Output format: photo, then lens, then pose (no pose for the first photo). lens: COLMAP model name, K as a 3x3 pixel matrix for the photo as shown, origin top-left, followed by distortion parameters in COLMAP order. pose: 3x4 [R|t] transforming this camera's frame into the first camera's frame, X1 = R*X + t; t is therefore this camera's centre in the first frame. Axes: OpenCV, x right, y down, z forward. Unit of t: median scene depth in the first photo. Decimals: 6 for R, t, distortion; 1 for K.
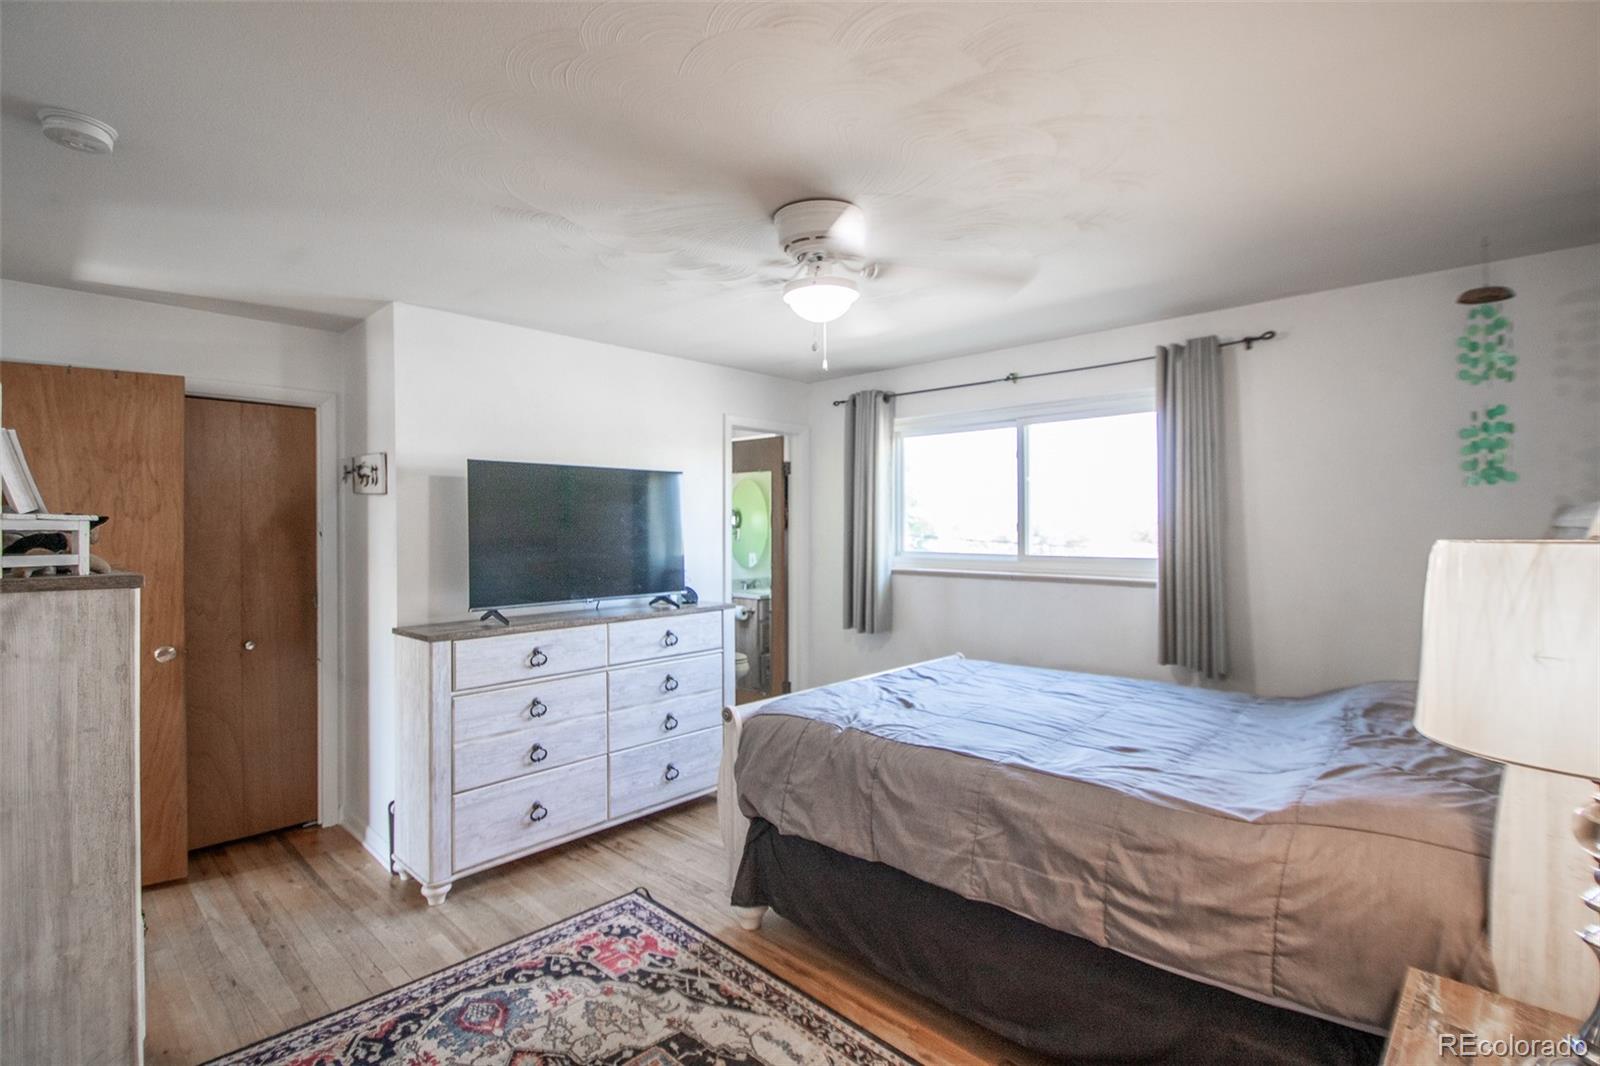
lens RADIAL K [[747.7, 0, 801.0], [0, 747.7, 529.8], [0, 0, 1]] dist [-0.003703, -0.005367]
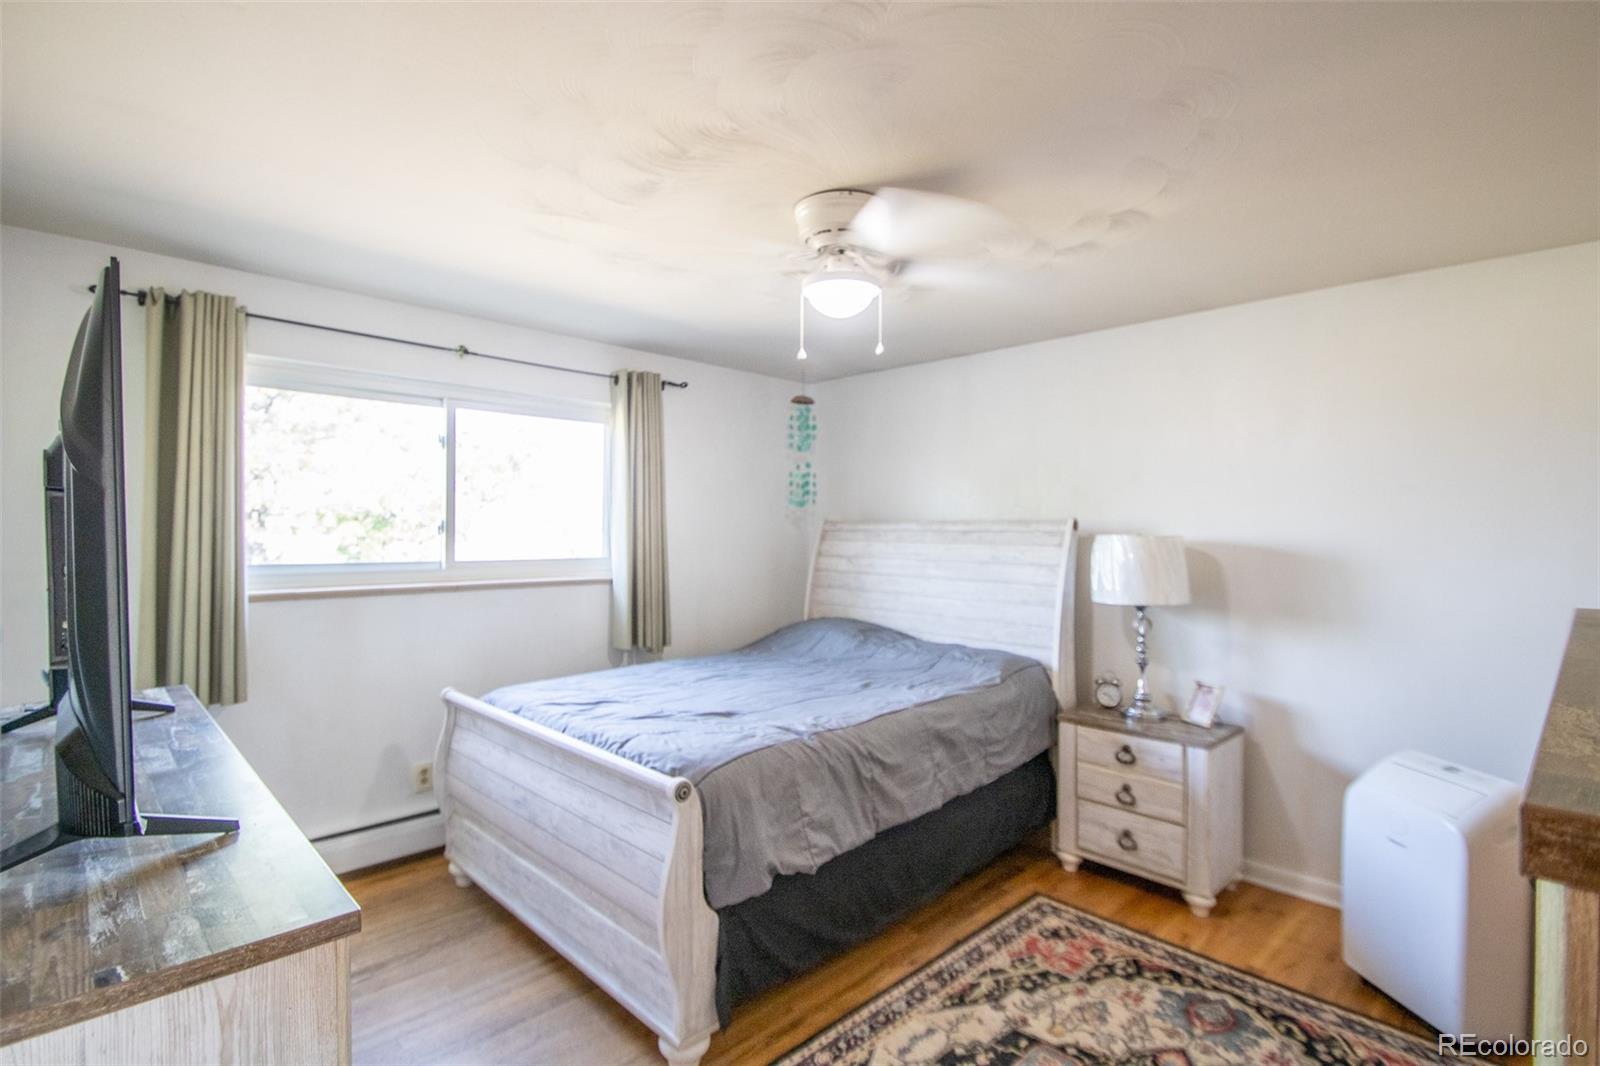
lens RADIAL K [[747.7, 0, 801.7], [0, 747.7, 529.4], [0, 0, 1]] dist [-0.003703, -0.005367]
pose [[0.030967, 0.002946, 0.999516, -0.921844], [-0.002564, 0.999993, -0.002868, -0.000312], [-0.999517, -0.002474, 0.030975, 0.992546]]
